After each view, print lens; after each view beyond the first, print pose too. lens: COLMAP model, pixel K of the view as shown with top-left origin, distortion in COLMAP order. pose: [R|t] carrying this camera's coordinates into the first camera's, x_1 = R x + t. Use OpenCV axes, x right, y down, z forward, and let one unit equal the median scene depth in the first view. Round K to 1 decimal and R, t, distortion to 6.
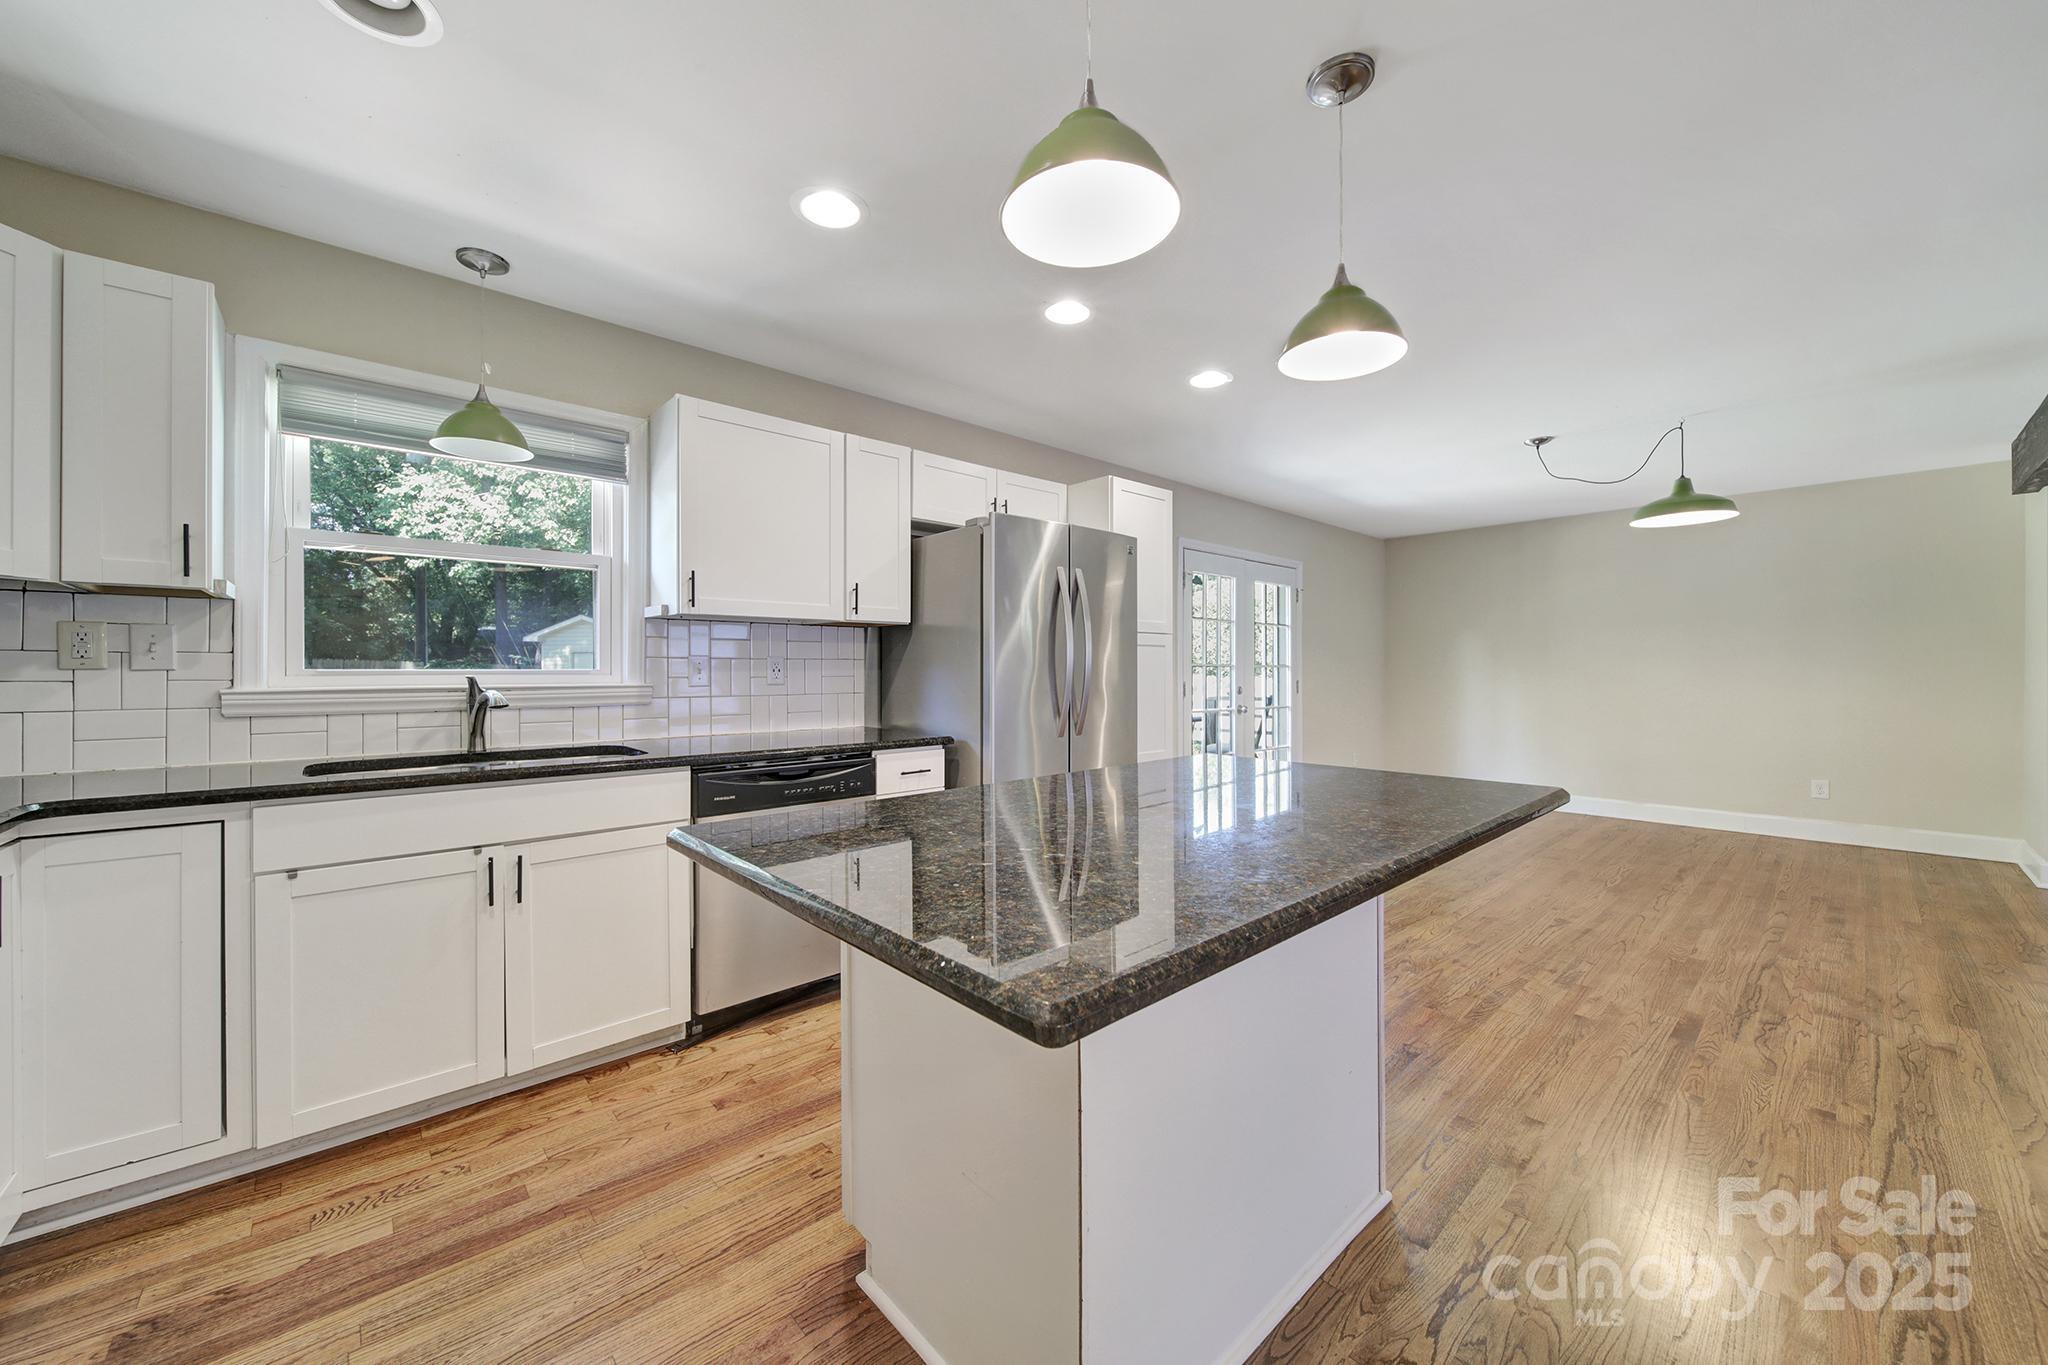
lens RADIAL K [[688.3, 0, 1053.1], [0, 688.3, 662.8], [0, 0, 1]] dist [-0.001438, -0.000110]
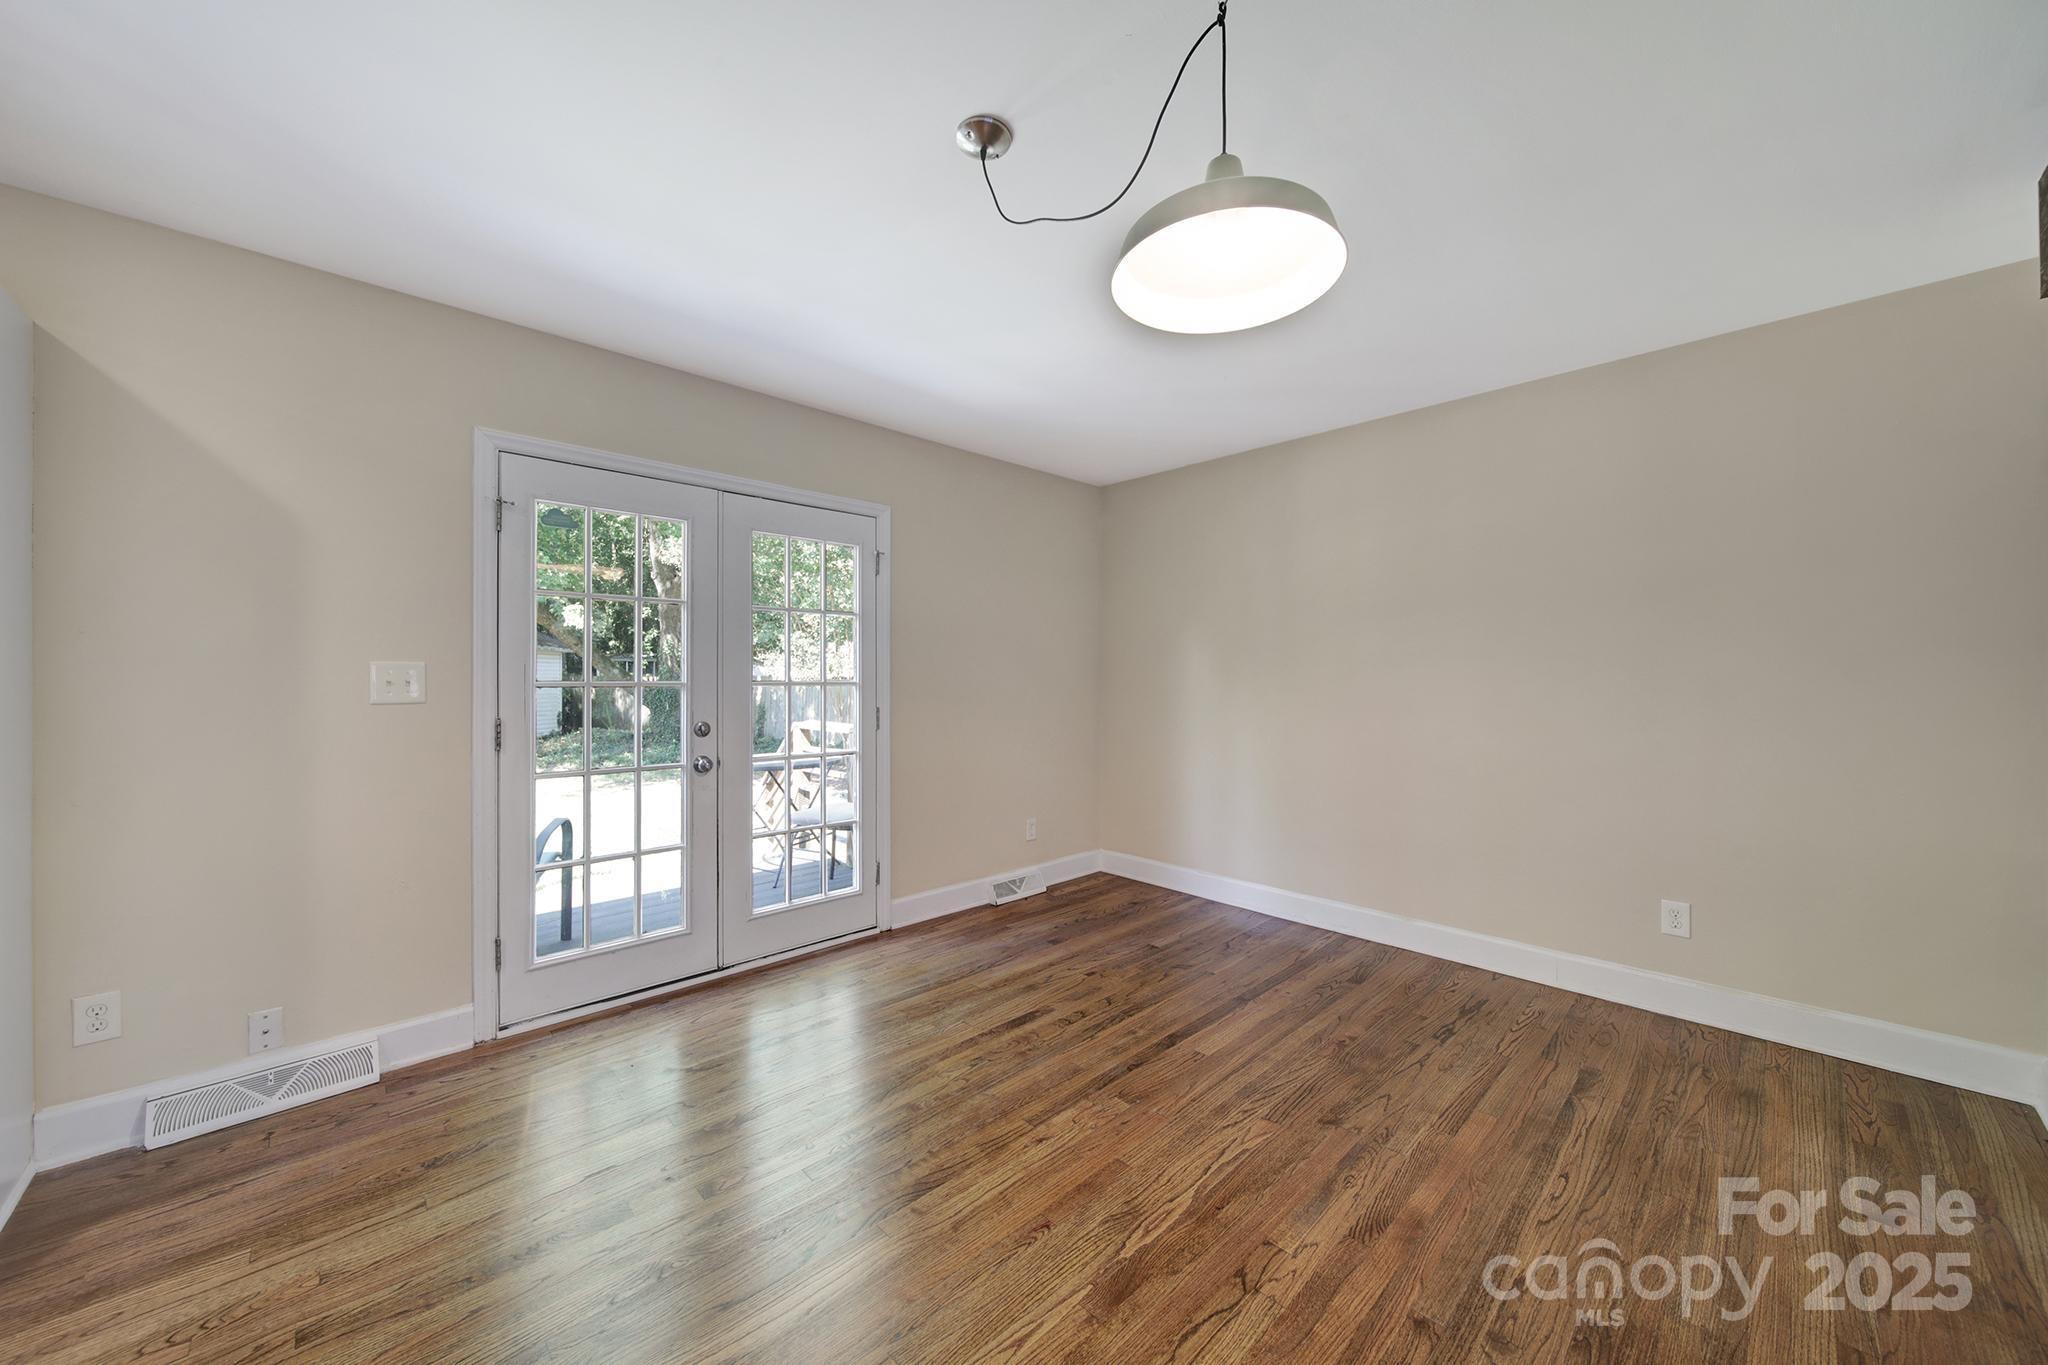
lens RADIAL K [[748.5, 0, 1030.0], [0, 748.5, 672.6], [0, 0, 1]] dist [-0.001877, -0.000186]
pose [[0.997730, 0.001777, 0.067324, 1.089518], [-0.002066, 0.999989, 0.004219, -0.019281], [-0.067316, -0.004348, 0.997722, 0.854727]]
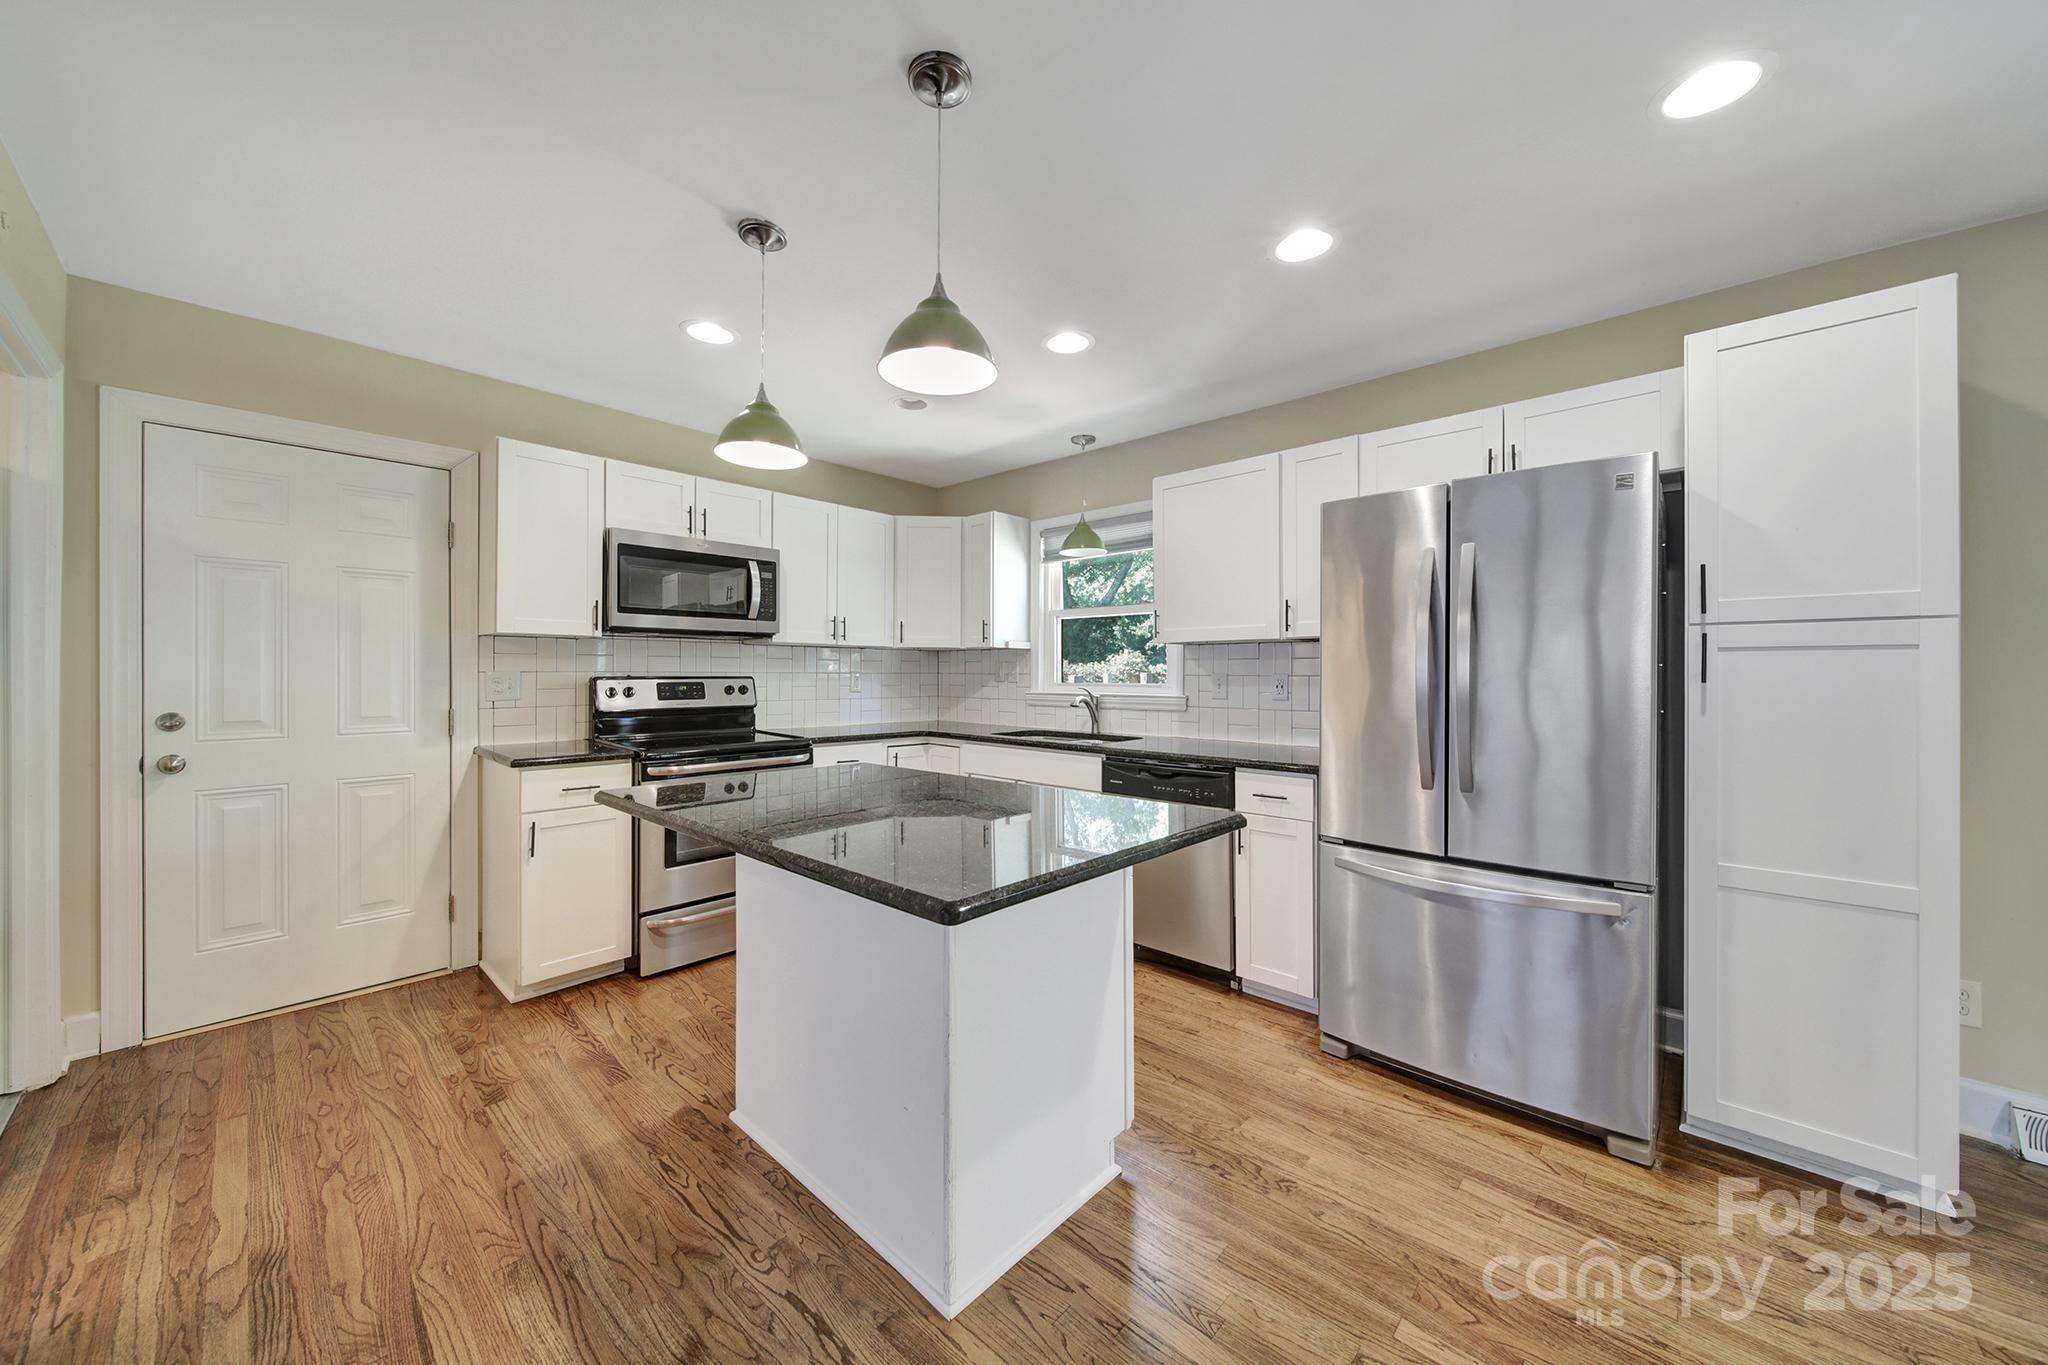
lens RADIAL K [[748.5, 0, 1030.0], [0, 748.5, 672.6], [0, 0, 1]] dist [-0.001877, -0.000186]
pose [[0.112747, 0.001988, -0.993622, 0.838316], [0.005897, 0.999979, 0.002669, -0.019098], [0.993606, -0.006160, 0.112732, 0.585046]]
